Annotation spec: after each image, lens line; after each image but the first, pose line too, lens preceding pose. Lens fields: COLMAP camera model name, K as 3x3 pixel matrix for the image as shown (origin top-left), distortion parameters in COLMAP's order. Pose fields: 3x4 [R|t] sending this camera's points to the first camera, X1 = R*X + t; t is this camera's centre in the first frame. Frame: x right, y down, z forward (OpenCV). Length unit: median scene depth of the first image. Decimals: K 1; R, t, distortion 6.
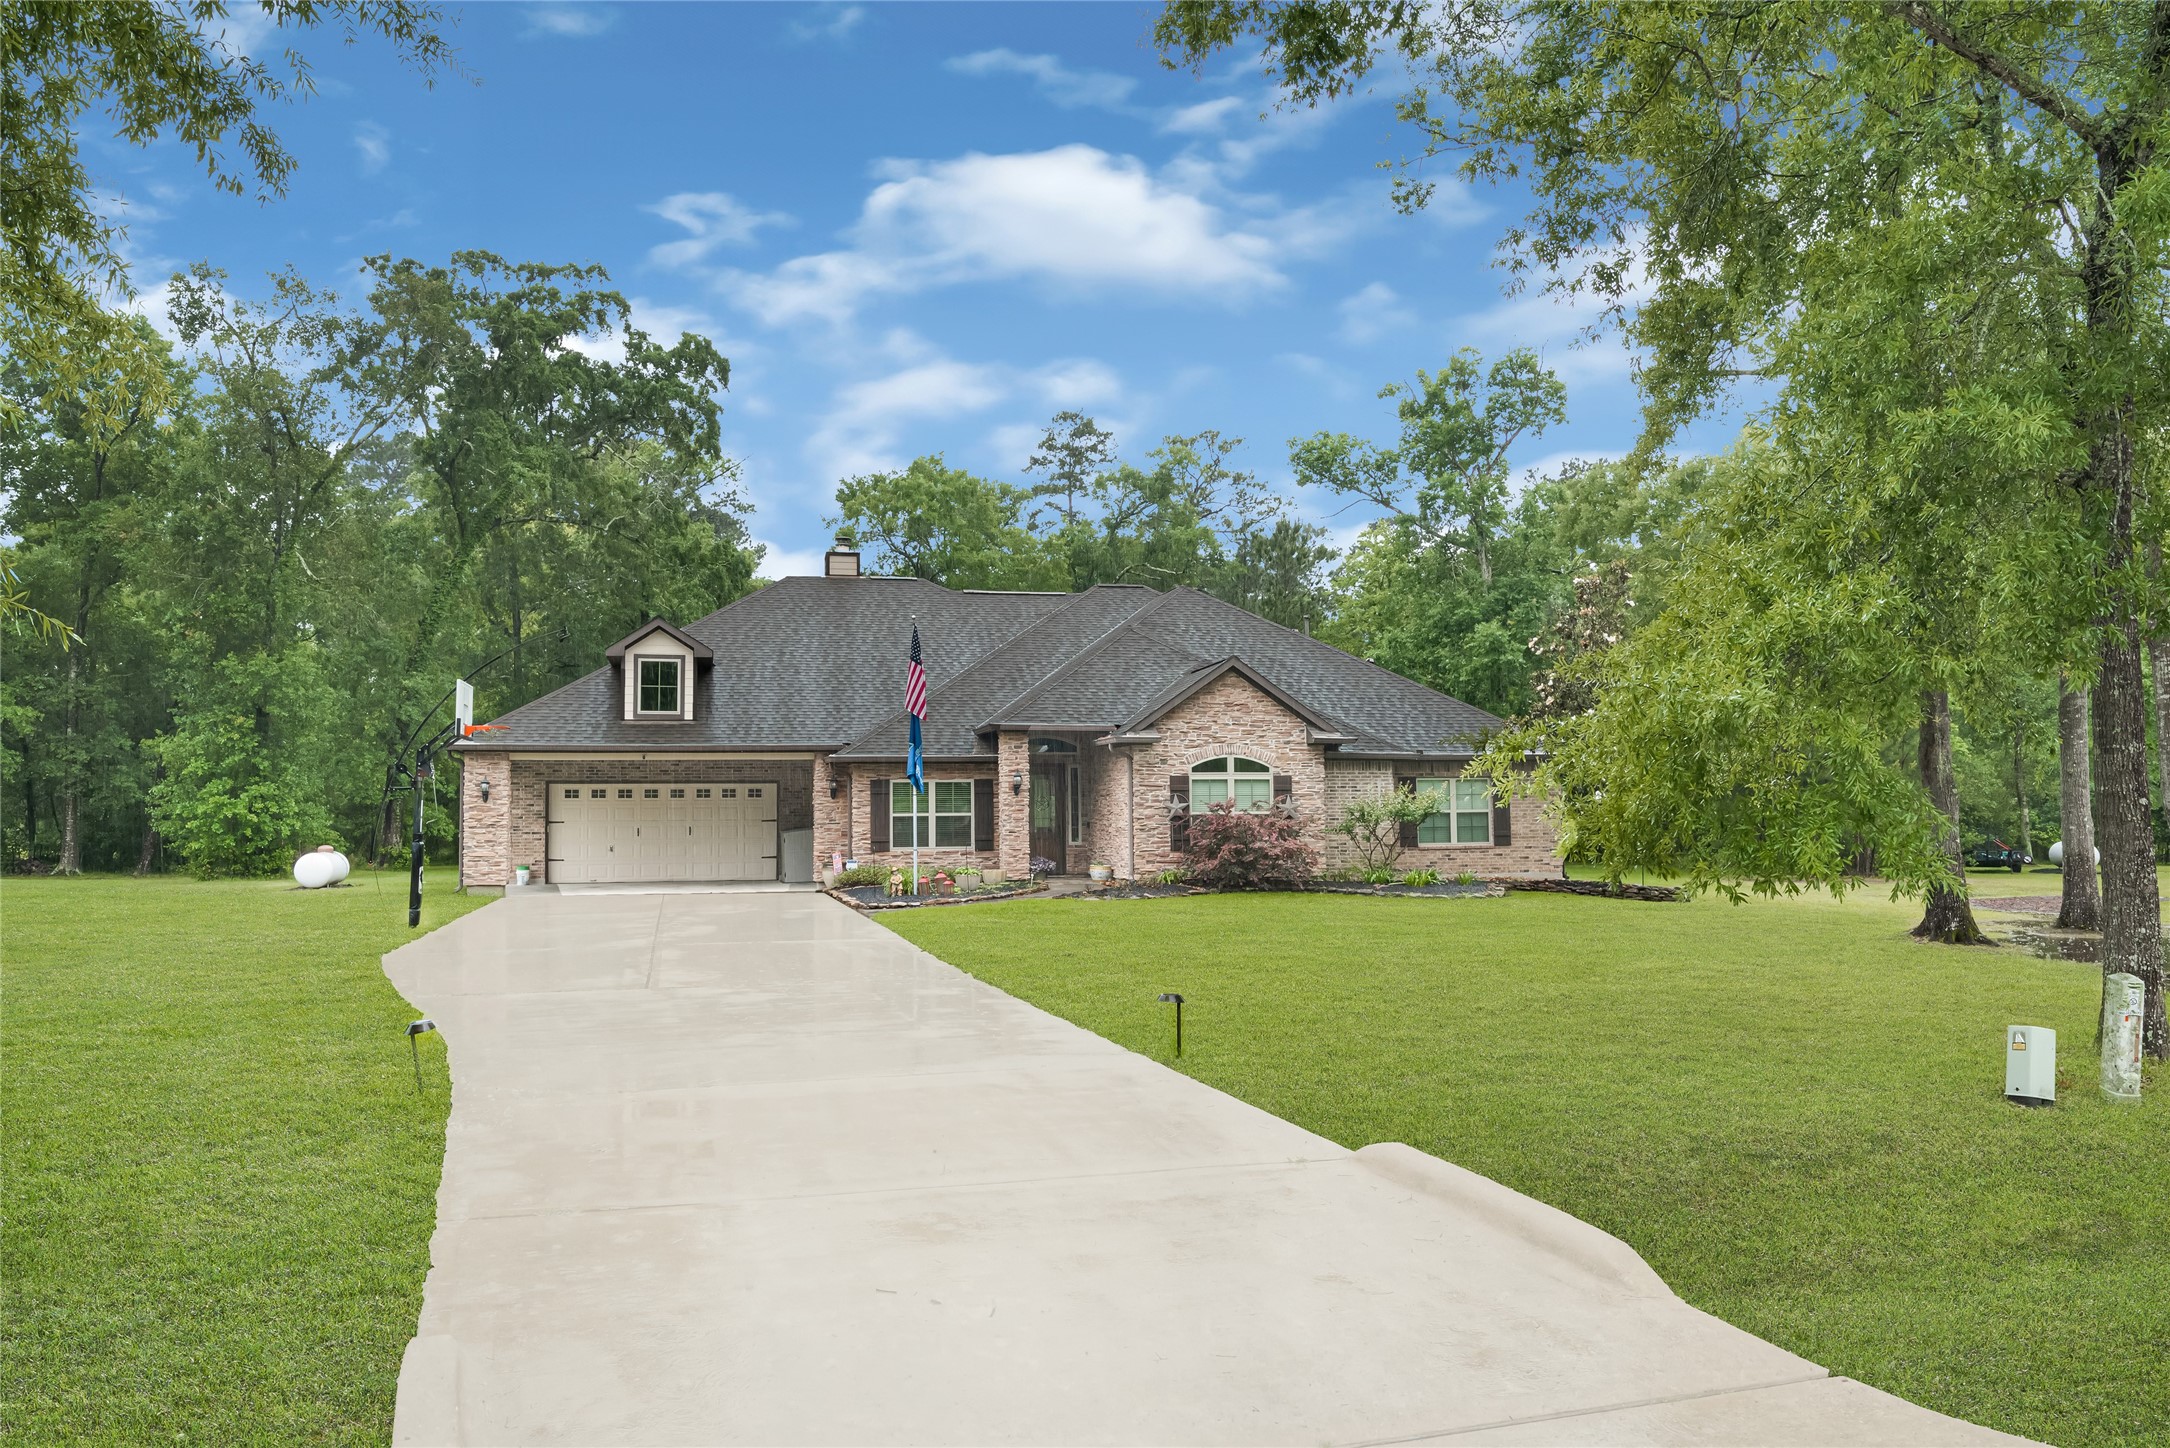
lens RADIAL K [[1473.1, 0, 1085.0], [0, 1473.1, 724.0], [0, 0, 1]] dist [-0.003465, 0.000761]
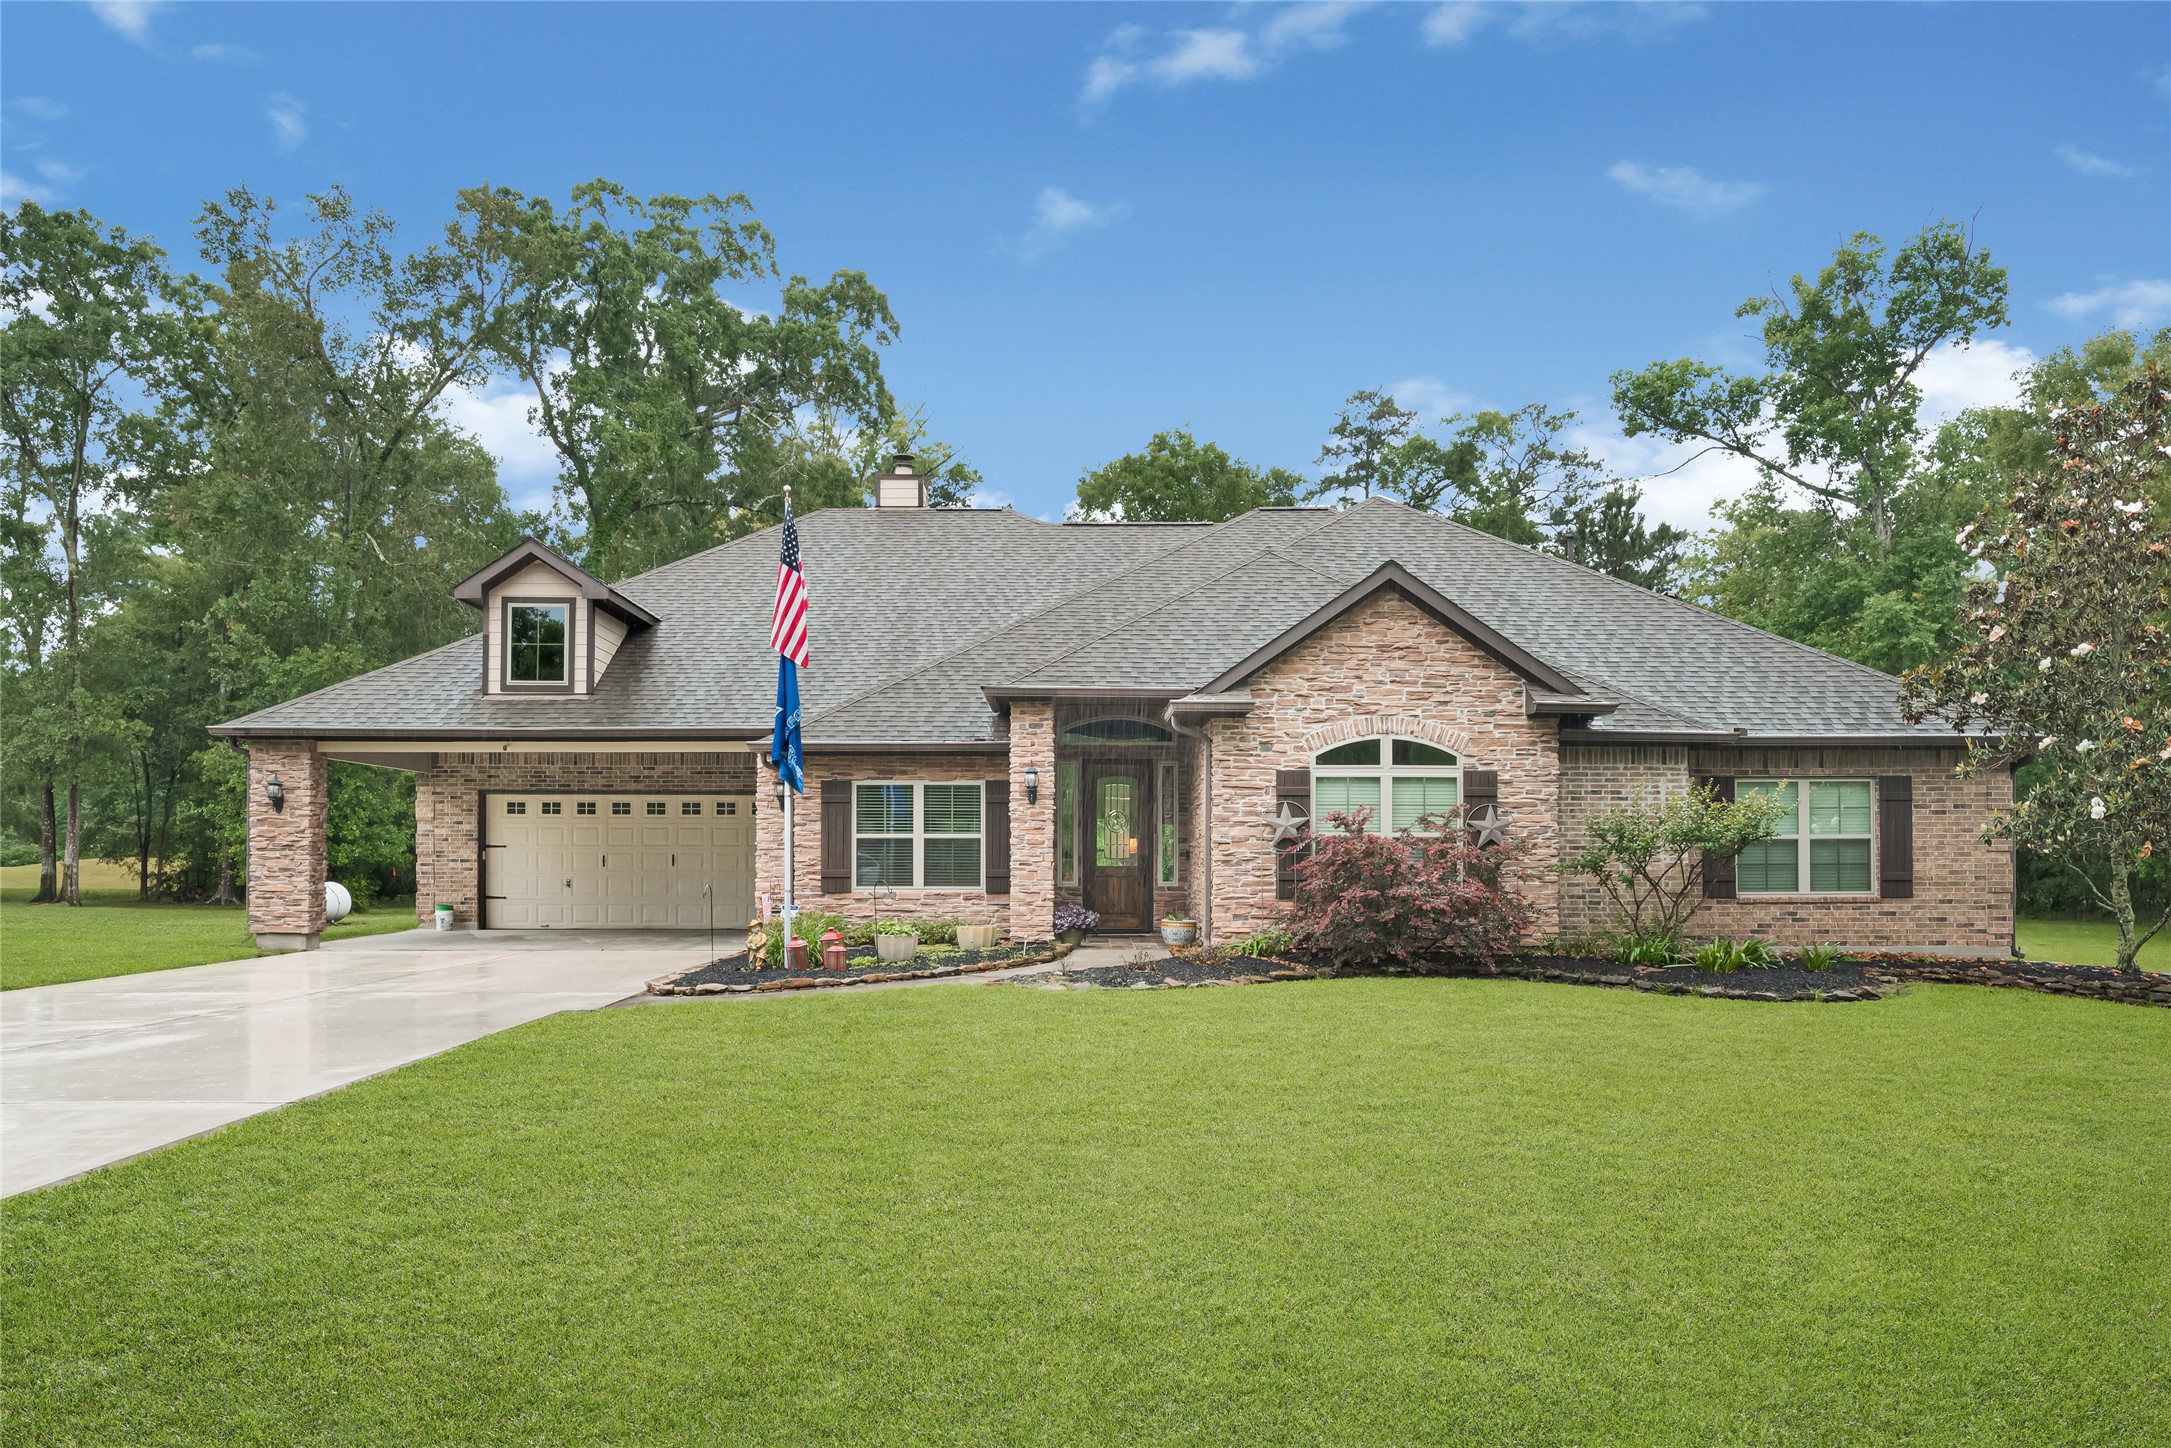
lens RADIAL K [[1503.7, 0, 1089.1], [0, 1503.7, 837.5], [0, 0, 1]] dist [-0.002134, 0.000222]
pose [[0.976013, 0.006415, -0.217617, 0.105127], [0.004557, 0.998745, 0.049879, 0.028910], [0.217663, -0.049675, 0.974759, 0.366454]]
